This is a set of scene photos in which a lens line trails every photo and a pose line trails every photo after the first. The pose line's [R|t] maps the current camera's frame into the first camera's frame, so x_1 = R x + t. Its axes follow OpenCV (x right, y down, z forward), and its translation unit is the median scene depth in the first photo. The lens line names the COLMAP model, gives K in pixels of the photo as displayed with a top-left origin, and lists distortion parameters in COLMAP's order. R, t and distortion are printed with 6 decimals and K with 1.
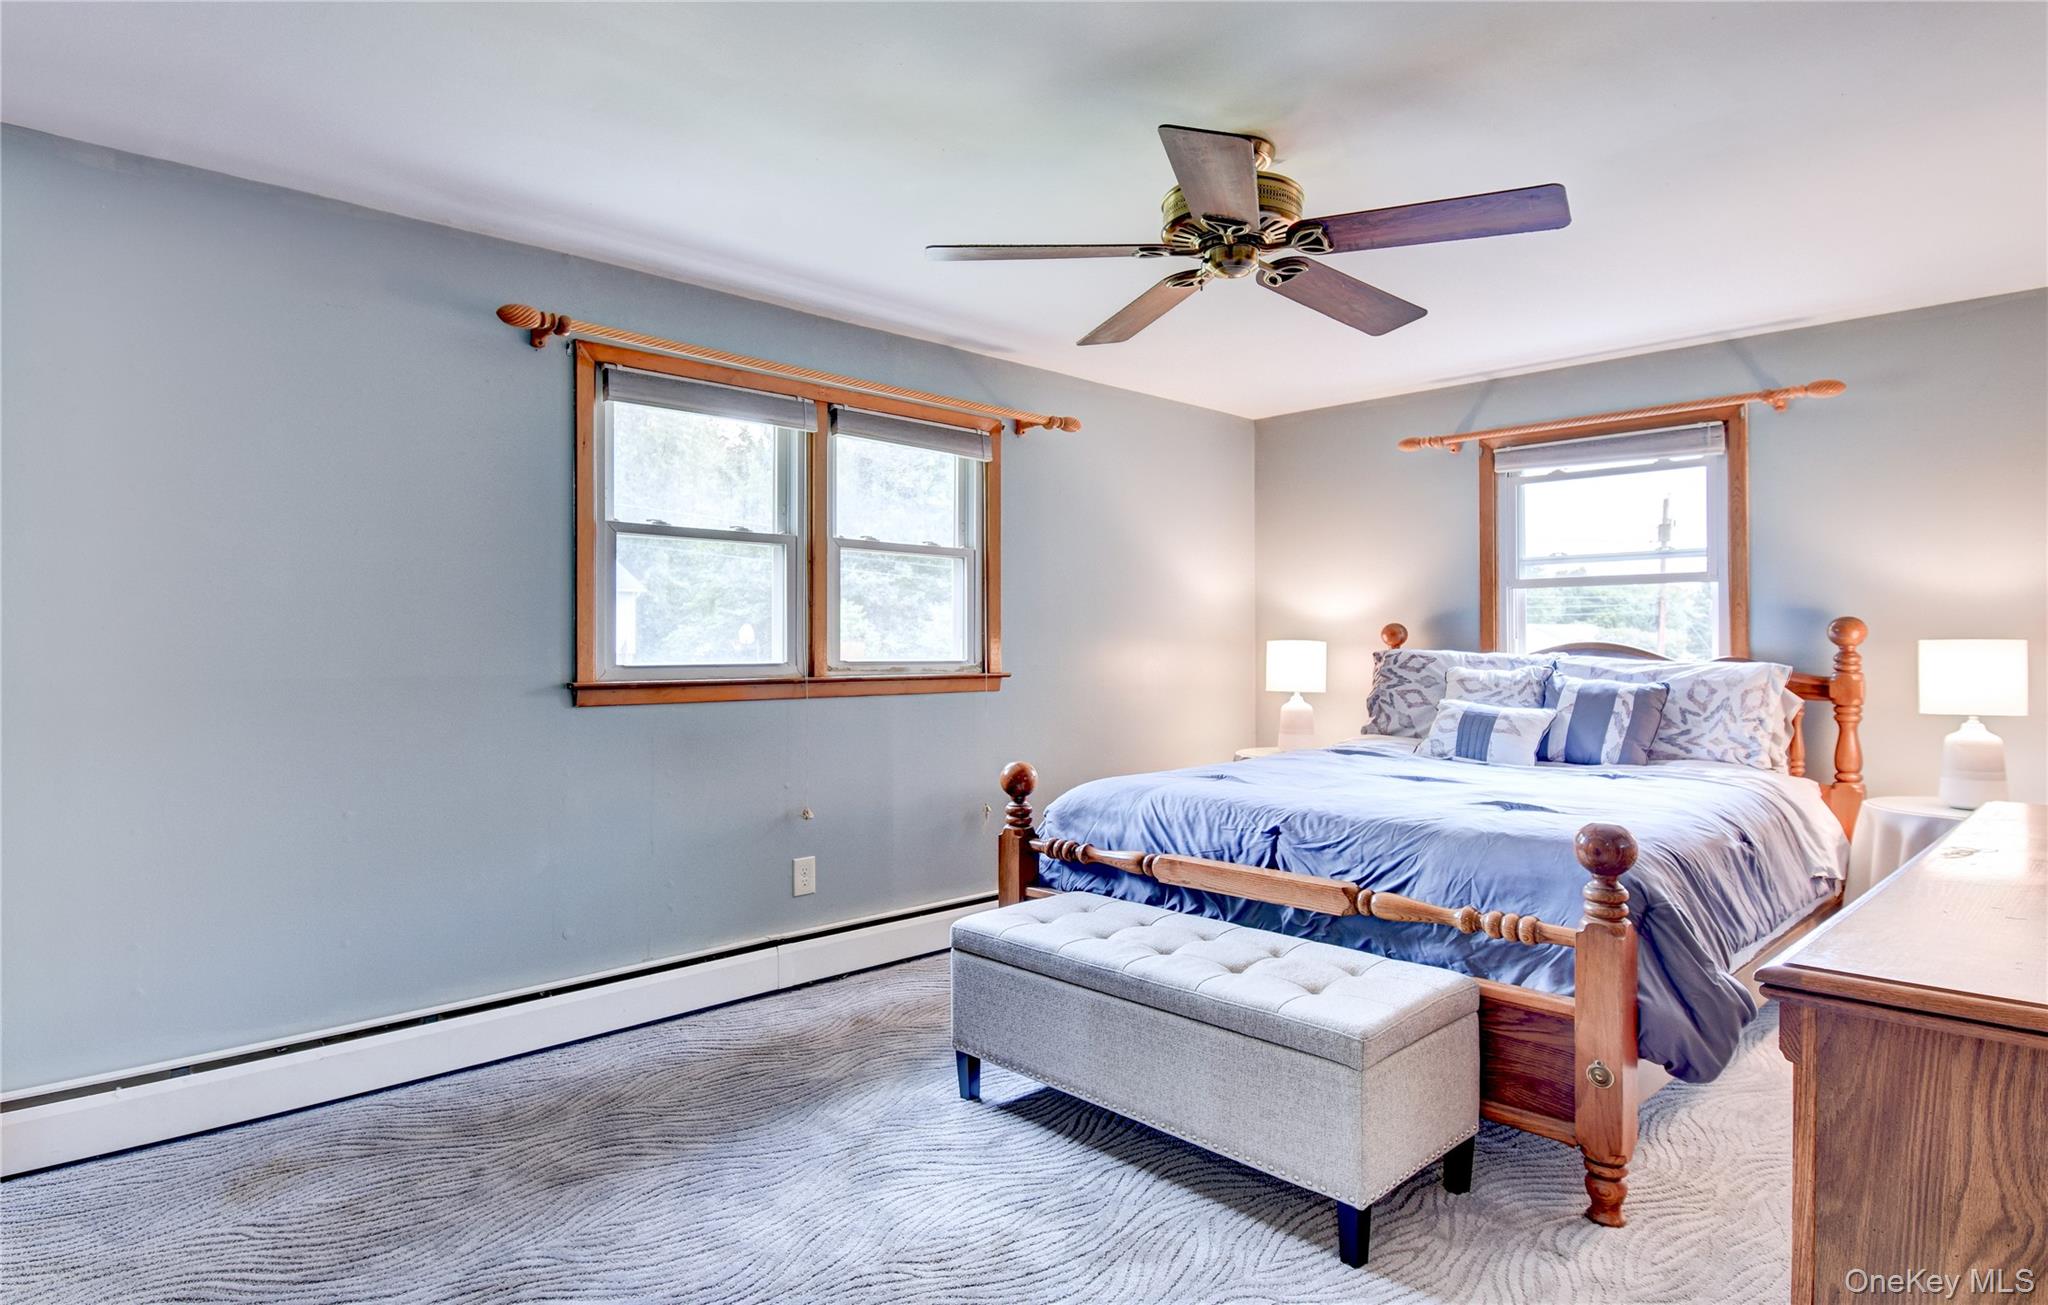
lens RADIAL K [[1134.7, 0, 1019.1], [0, 1134.7, 647.1], [0, 0, 1]] dist [0.006059, -0.019903]
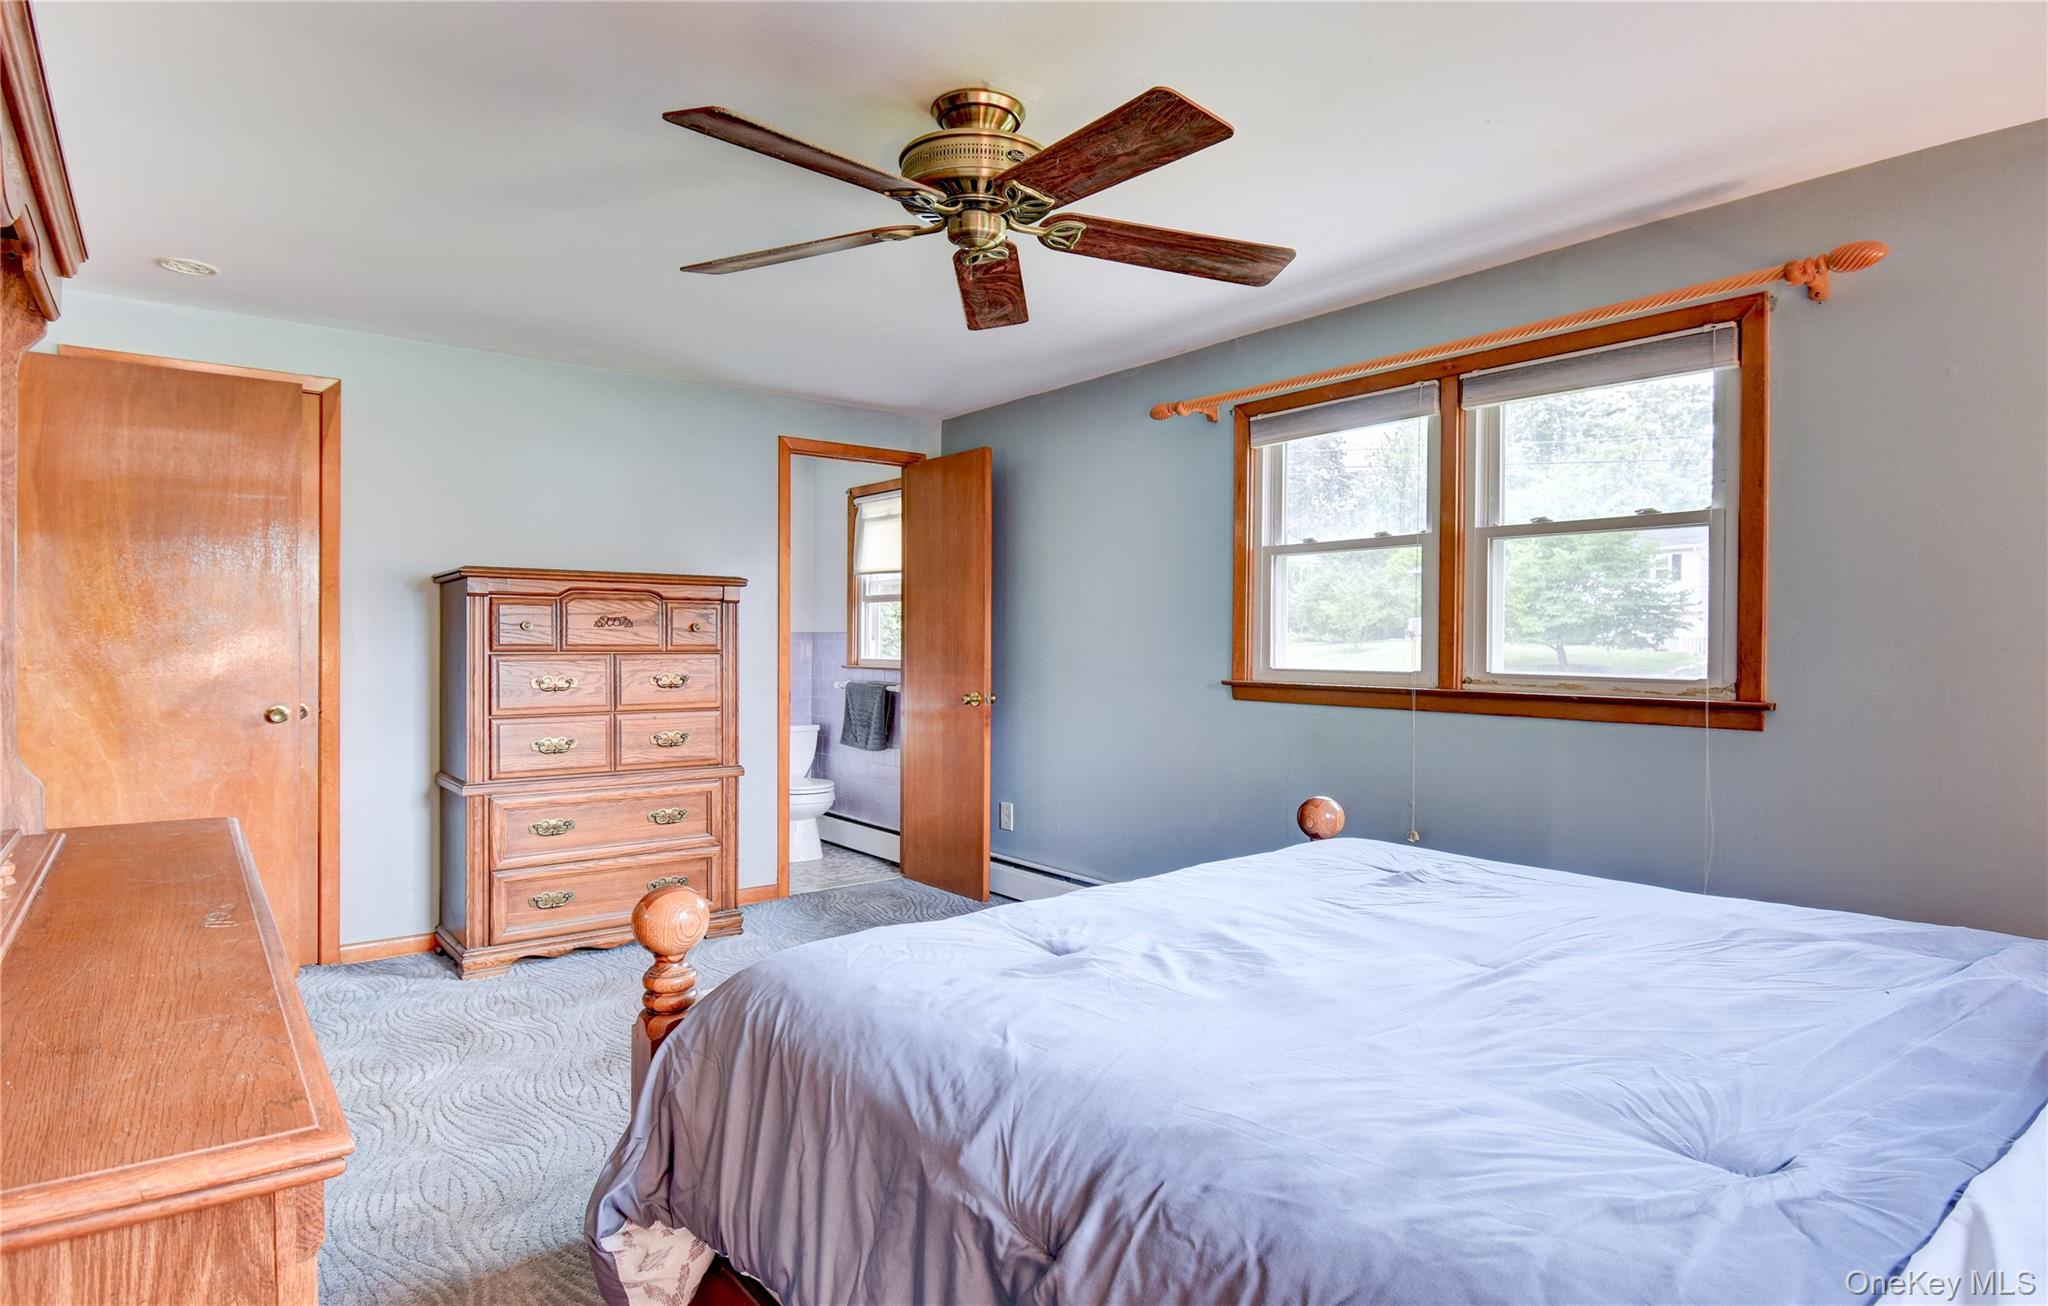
lens RADIAL K [[1134.7, 0, 1020.4], [0, 1134.7, 647.8], [0, 0, 1]] dist [0.006059, -0.019903]
pose [[-0.125347, 0.004584, -0.992102, 0.742068], [-0.007317, 0.999958, 0.005544, -0.008562], [0.992086, 0.007954, -0.125309, 0.784139]]
